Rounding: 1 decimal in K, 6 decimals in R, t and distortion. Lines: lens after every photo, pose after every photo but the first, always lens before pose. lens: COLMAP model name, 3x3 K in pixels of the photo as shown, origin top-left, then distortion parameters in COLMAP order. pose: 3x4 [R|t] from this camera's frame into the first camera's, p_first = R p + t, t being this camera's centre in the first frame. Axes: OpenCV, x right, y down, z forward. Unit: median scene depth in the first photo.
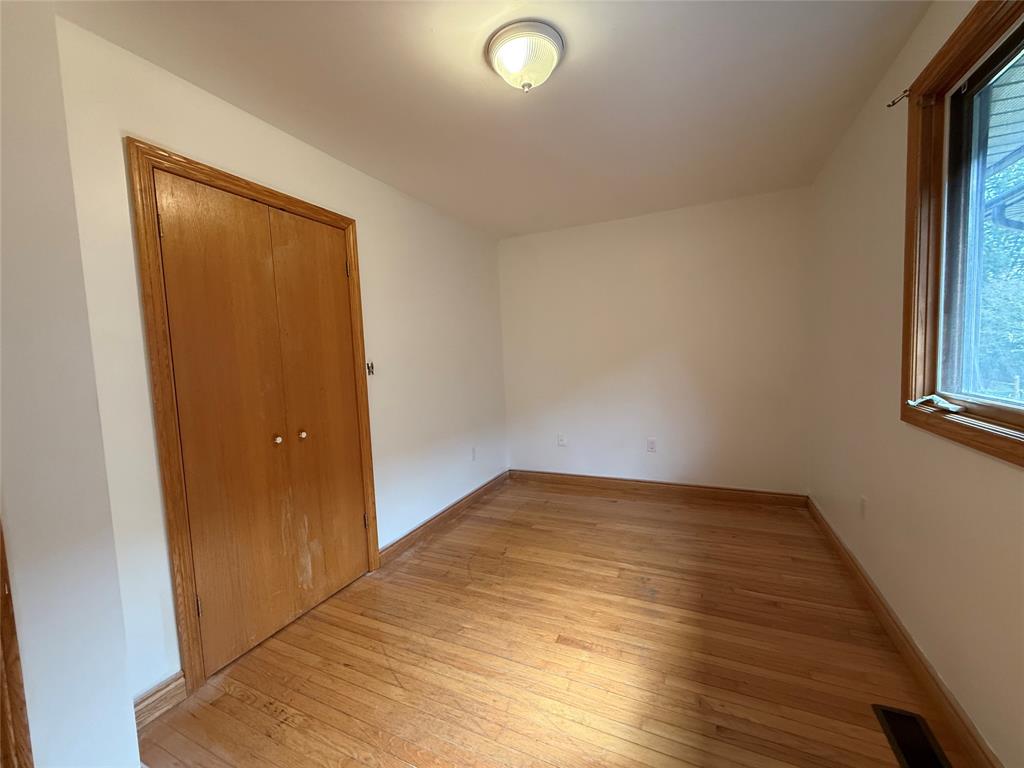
lens RADIAL K [[405.9, 0, 512.0], [0, 405.9, 384.0], [0, 0, 1]] dist [0.000327, -0.000429]
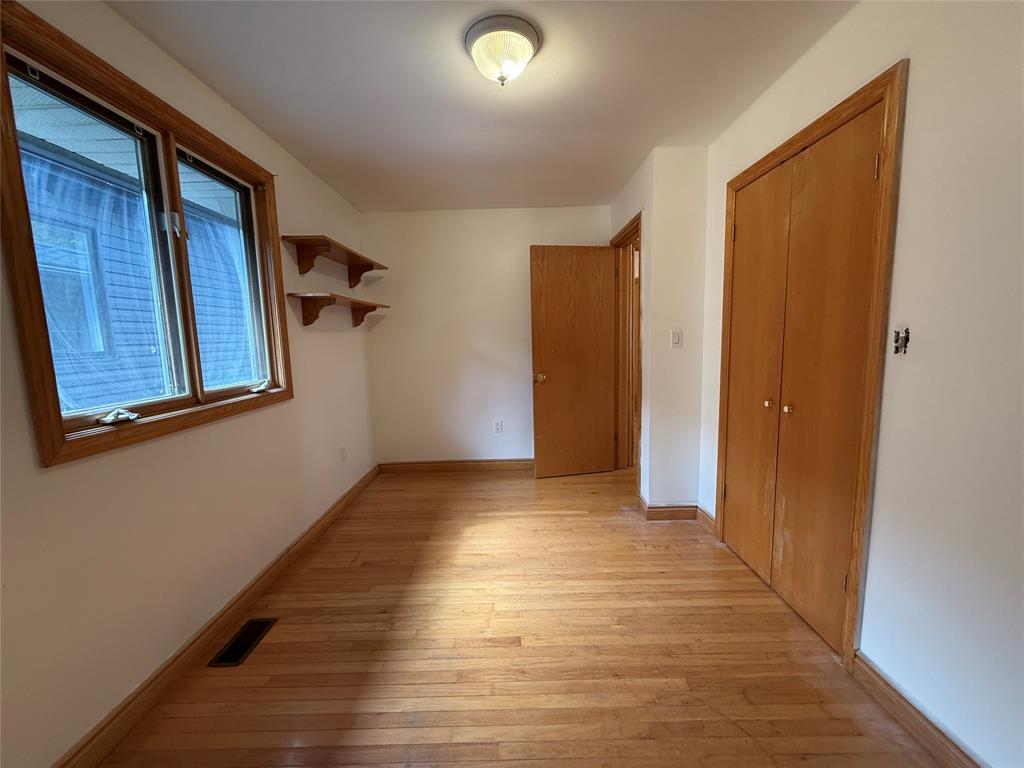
lens RADIAL K [[412.7, 0, 512.0], [0, 412.7, 384.0], [0, 0, 1]] dist [-0.000808, -0.000217]
pose [[-0.903740, 0.116020, -0.412060, 0.420530], [0.036327, 0.979886, 0.196225, -0.135259], [0.426538, 0.162368, -0.889776, 1.614308]]
